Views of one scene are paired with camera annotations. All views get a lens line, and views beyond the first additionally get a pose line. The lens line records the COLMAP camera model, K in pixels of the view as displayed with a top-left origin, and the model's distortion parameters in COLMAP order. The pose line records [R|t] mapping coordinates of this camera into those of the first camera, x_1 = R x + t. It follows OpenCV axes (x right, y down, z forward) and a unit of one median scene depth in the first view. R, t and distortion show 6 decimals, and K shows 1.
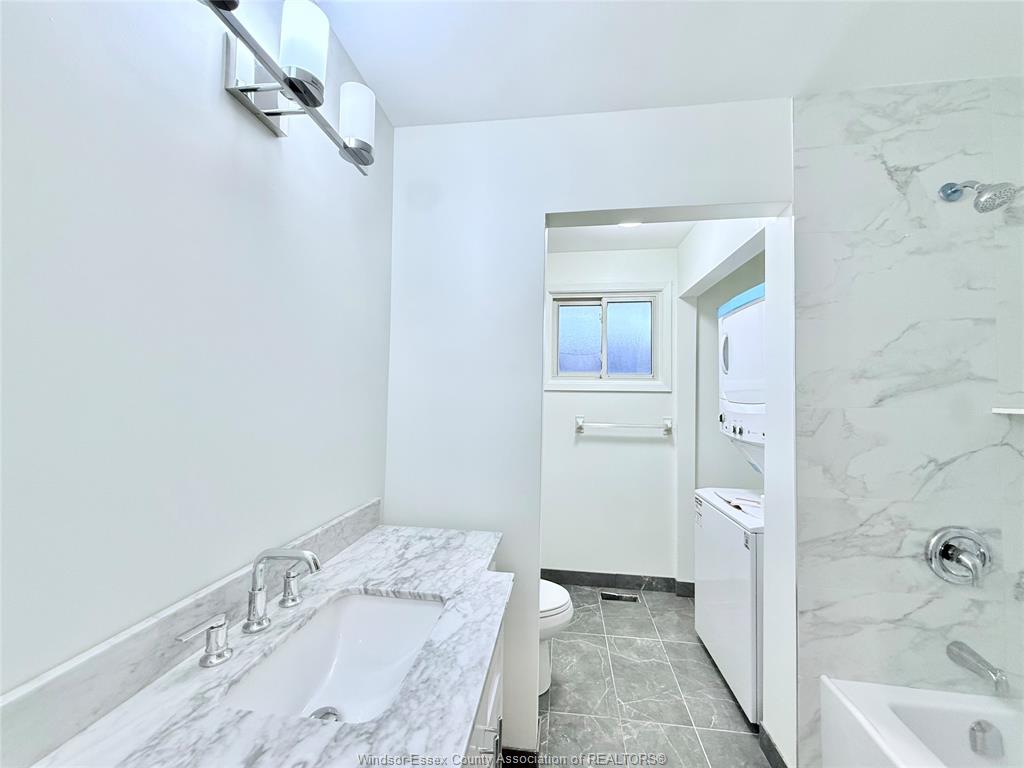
lens RADIAL K [[408.2, 0, 509.7], [0, 408.2, 382.8], [0, 0, 1]] dist [-0.002409, 0.000844]
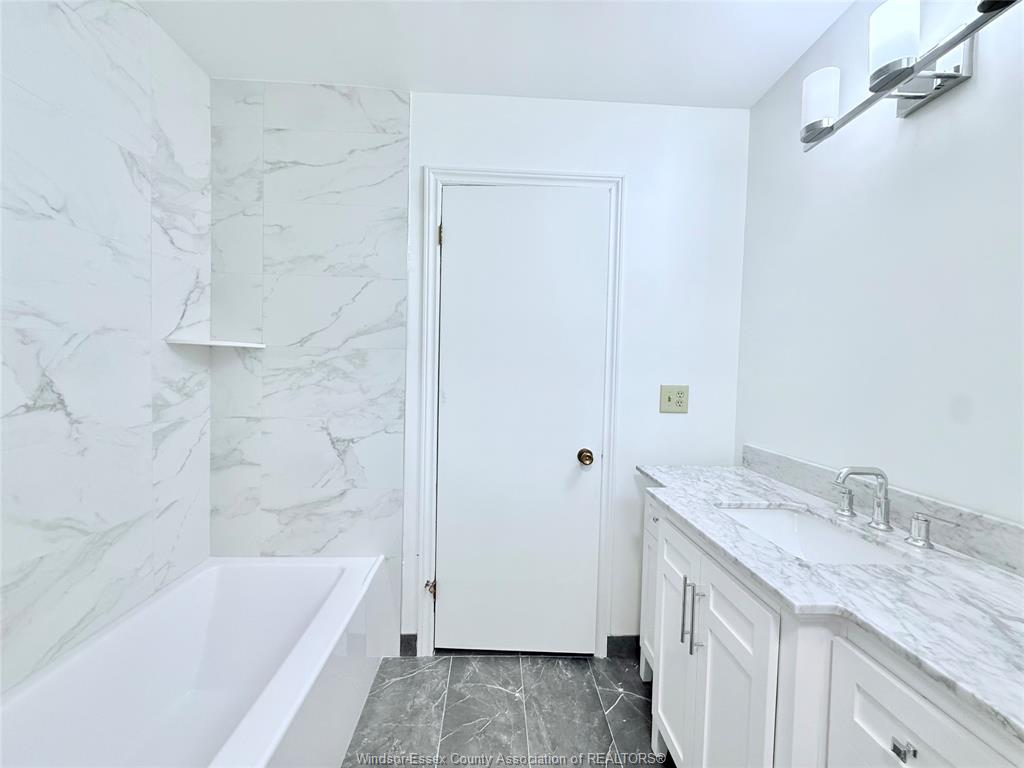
lens RADIAL K [[408.2, 0, 509.3], [0, 408.2, 381.4], [0, 0, 1]] dist [-0.002409, 0.000844]
pose [[-0.984673, -0.036024, -0.170649, 0.472233], [-0.035415, 0.999351, -0.006612, 0.118111], [0.170777, -0.000467, -0.985310, 1.285107]]
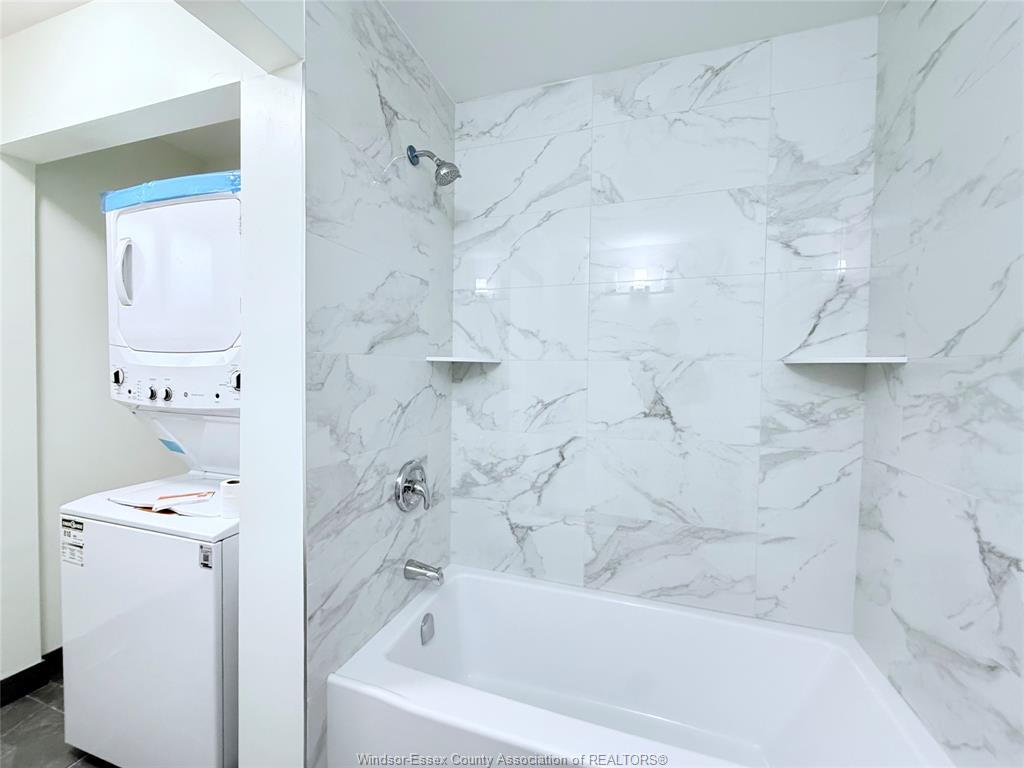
lens RADIAL K [[408.2, 0, 510.2], [0, 408.2, 382.7], [0, 0, 1]] dist [-0.002409, 0.000844]
pose [[0.189128, -0.043172, 0.981003, 0.048627], [-0.042711, 0.997726, 0.052142, 0.063012], [-0.981023, -0.051761, 0.186854, 0.514452]]
